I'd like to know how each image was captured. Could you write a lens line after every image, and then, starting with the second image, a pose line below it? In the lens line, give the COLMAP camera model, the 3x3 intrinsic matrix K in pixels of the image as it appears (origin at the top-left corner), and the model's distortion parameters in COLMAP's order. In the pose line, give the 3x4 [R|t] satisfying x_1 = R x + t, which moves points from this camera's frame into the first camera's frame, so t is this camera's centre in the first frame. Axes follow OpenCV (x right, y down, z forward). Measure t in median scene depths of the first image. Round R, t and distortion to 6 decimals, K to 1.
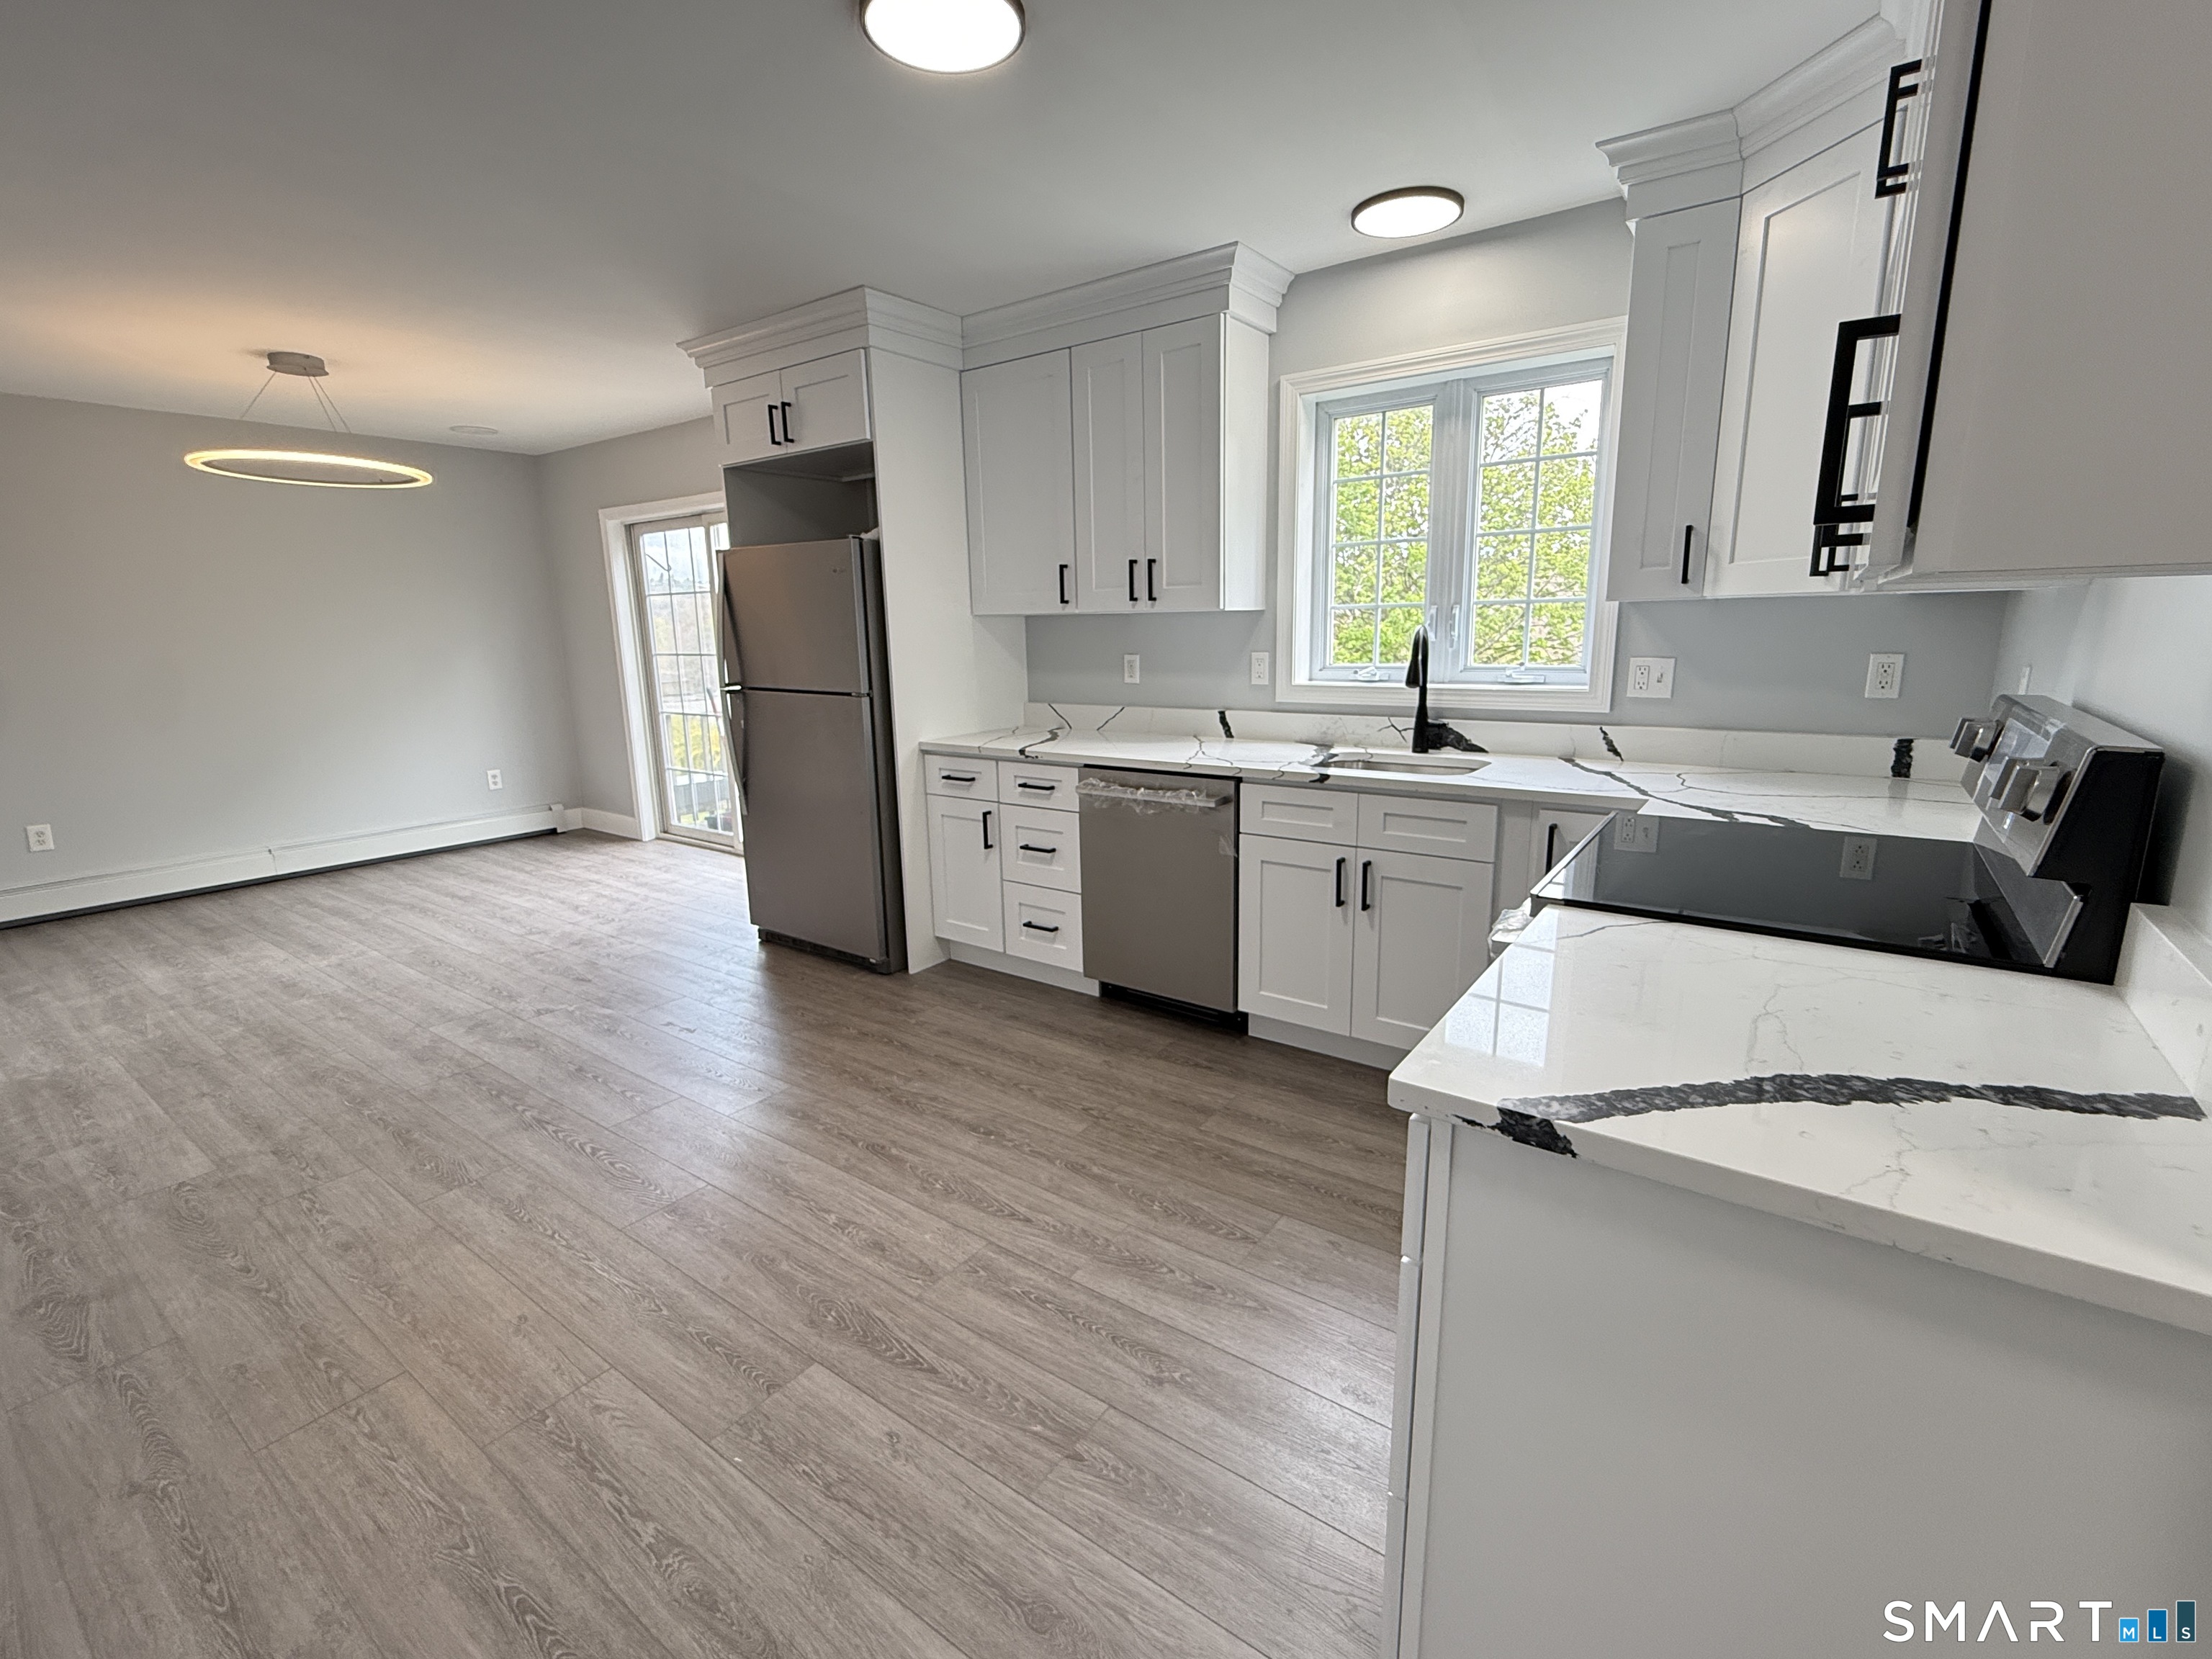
lens RADIAL K [[978.1, 0, 1102.6], [0, 978.1, 826.1], [0, 0, 1]] dist [0.000521, 0.000035]
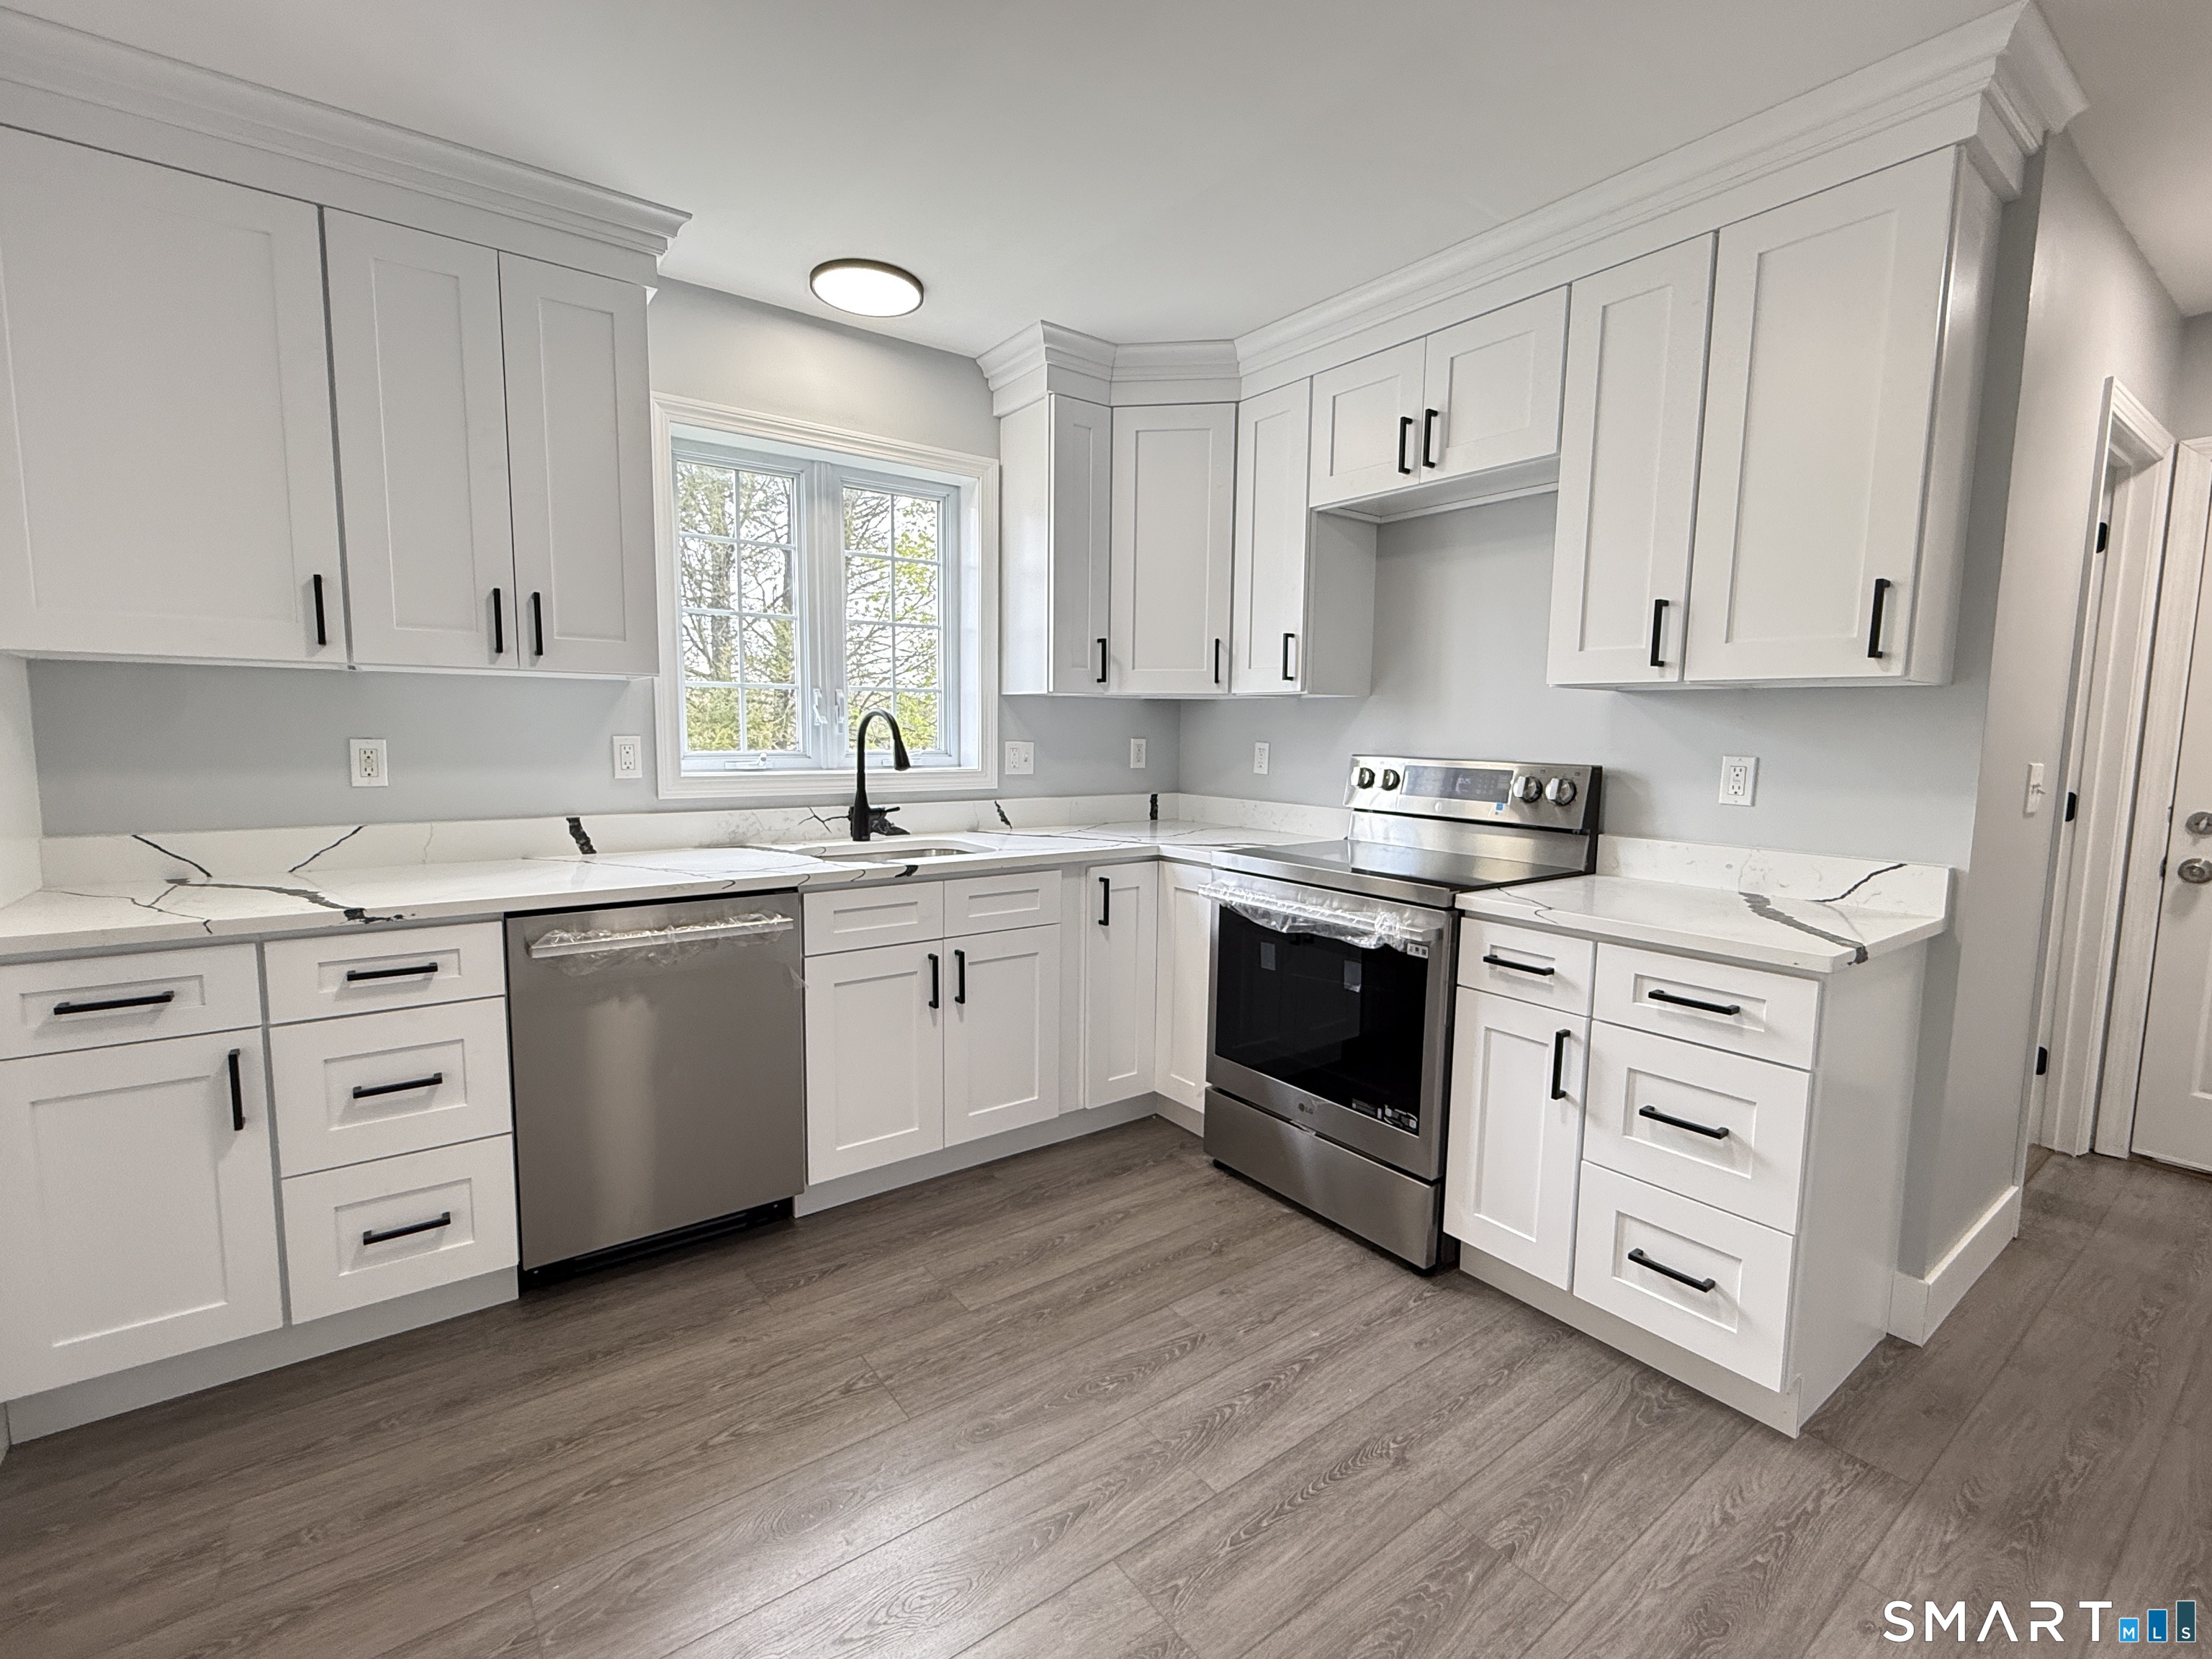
lens RADIAL K [[978.1, 0, 1102.6], [0, 978.1, 826.1], [0, 0, 1]] dist [0.000521, 0.000035]
pose [[0.301516, -0.072109, 0.950730, -0.548187], [0.178416, 0.983790, 0.018033, -0.070743], [-0.936619, 0.164188, 0.309494, 0.532465]]
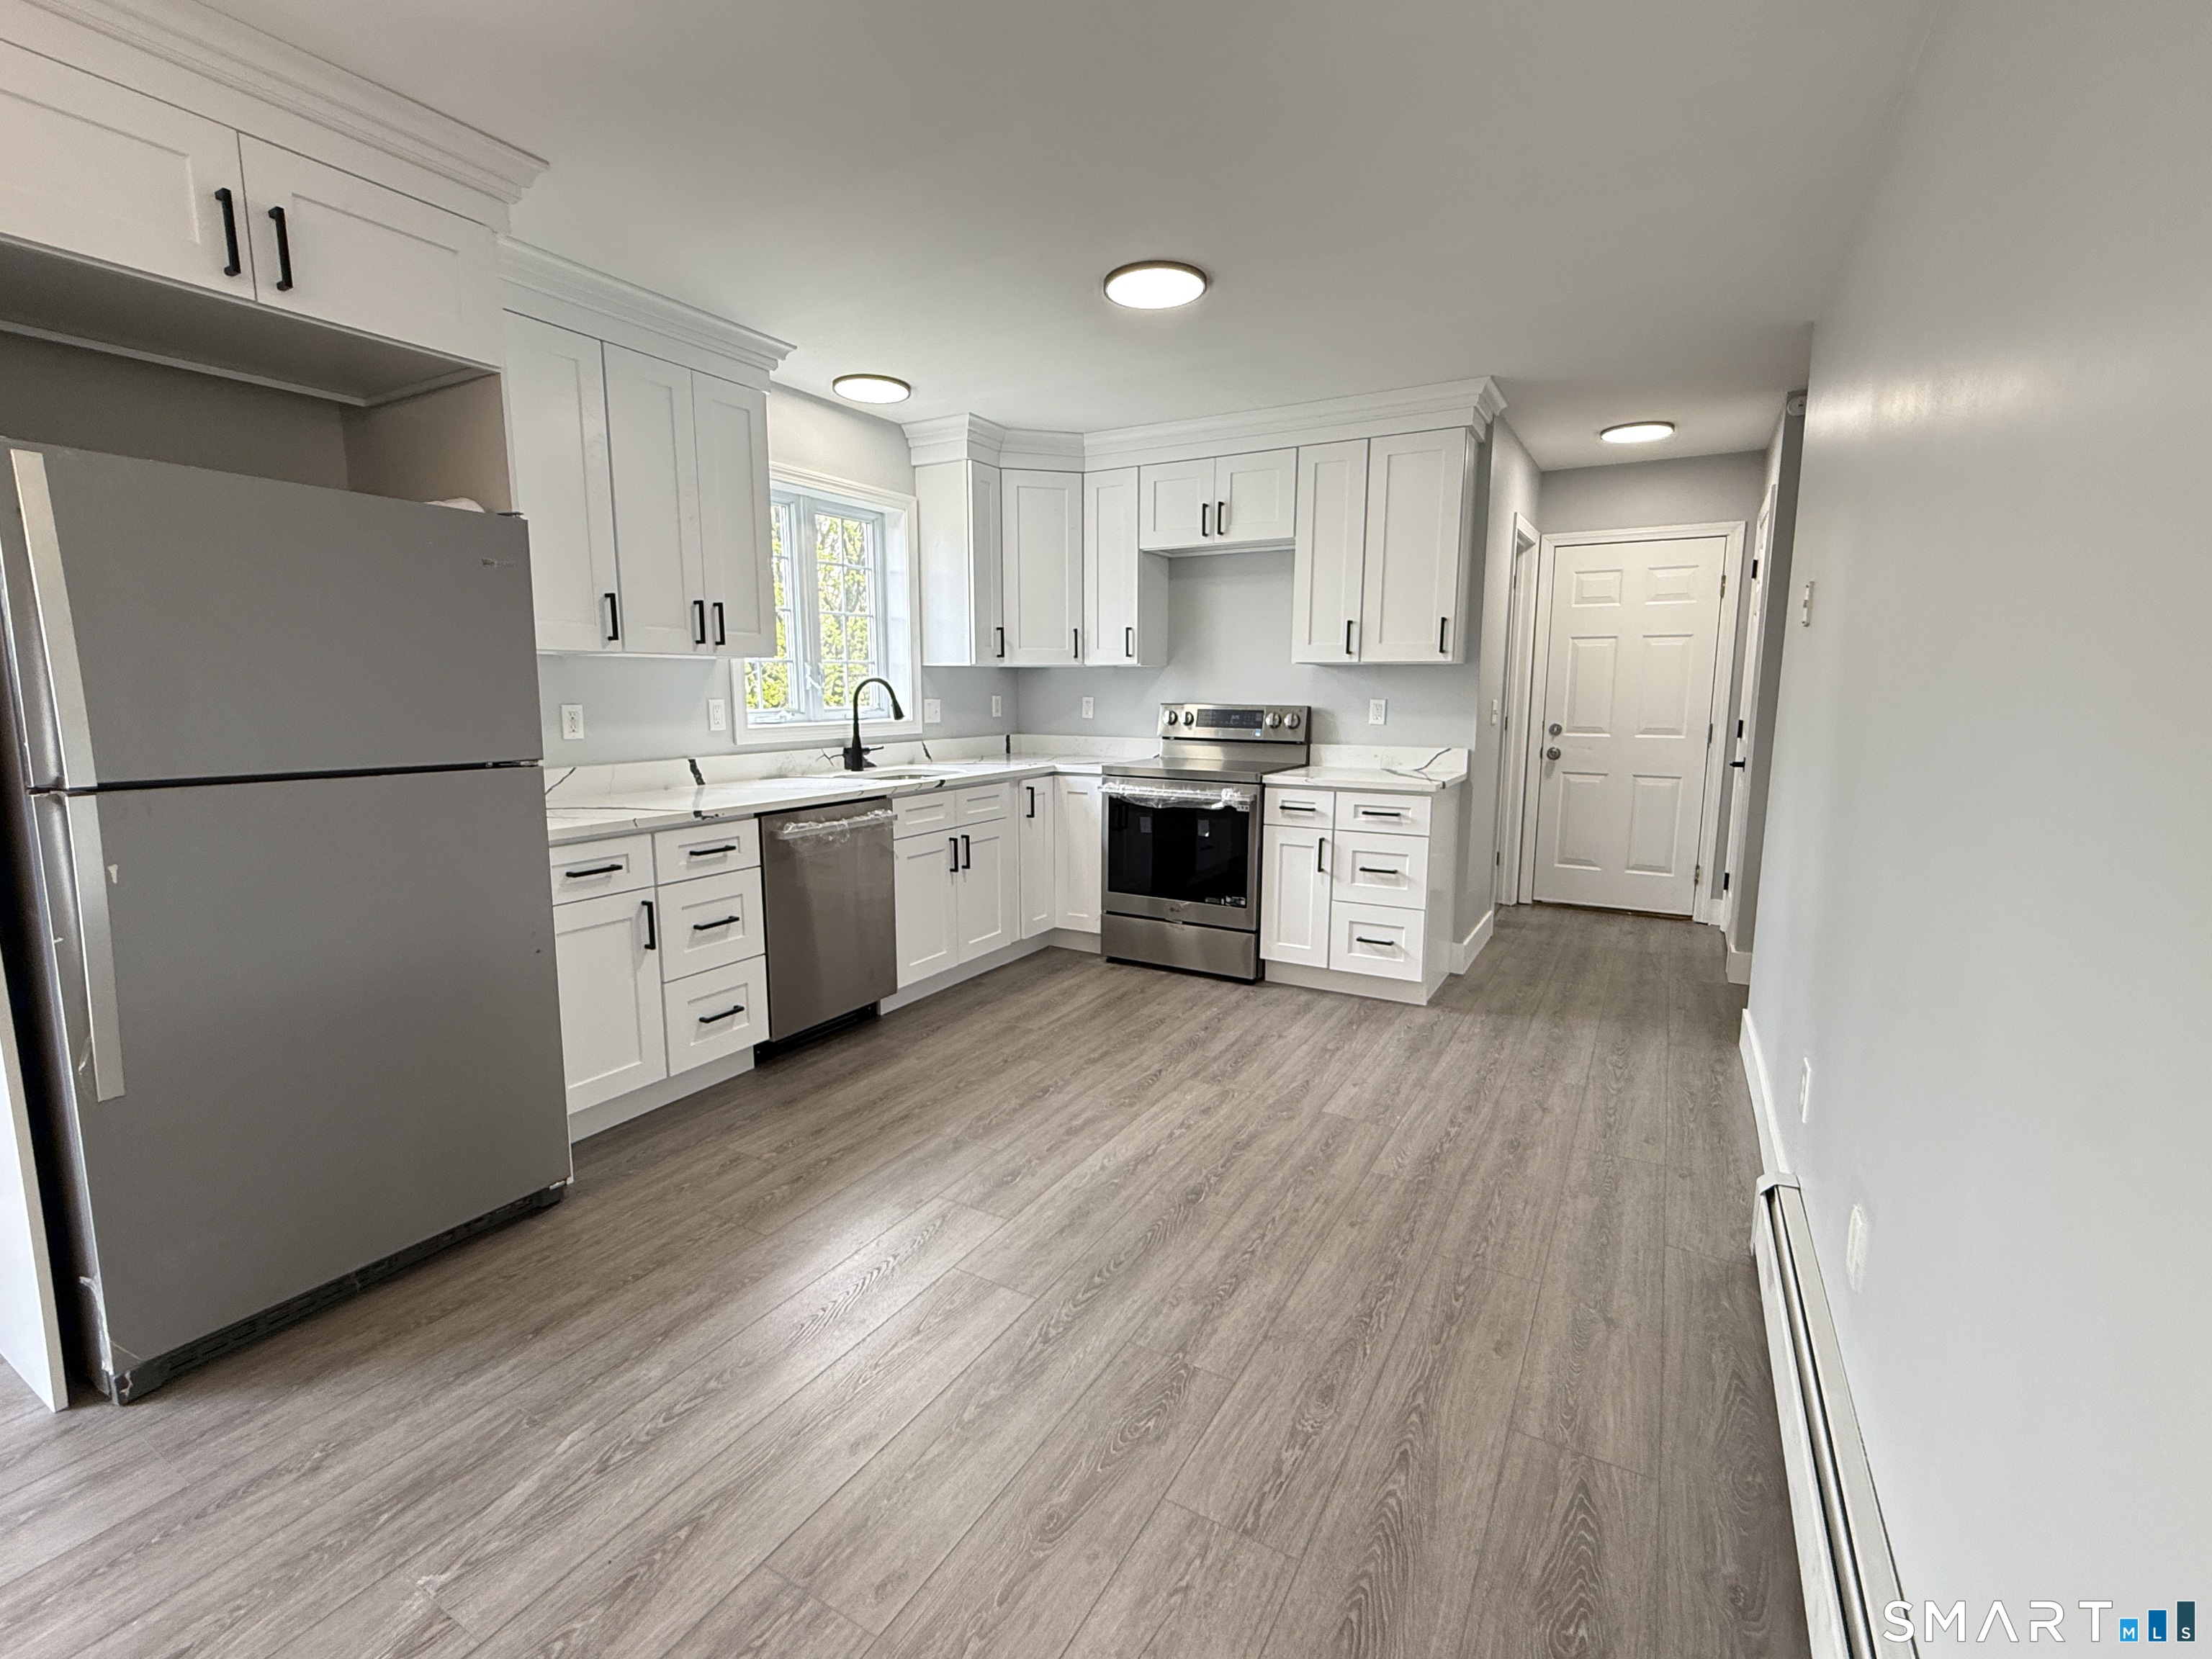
lens RADIAL K [[978.1, 0, 1102.6], [0, 978.1, 826.1], [0, 0, 1]] dist [0.000521, 0.000035]
pose [[-0.101231, -0.121728, 0.987388, -1.131528], [0.207053, 0.968176, 0.140587, -0.132465], [-0.973078, 0.218673, -0.072805, 0.860597]]
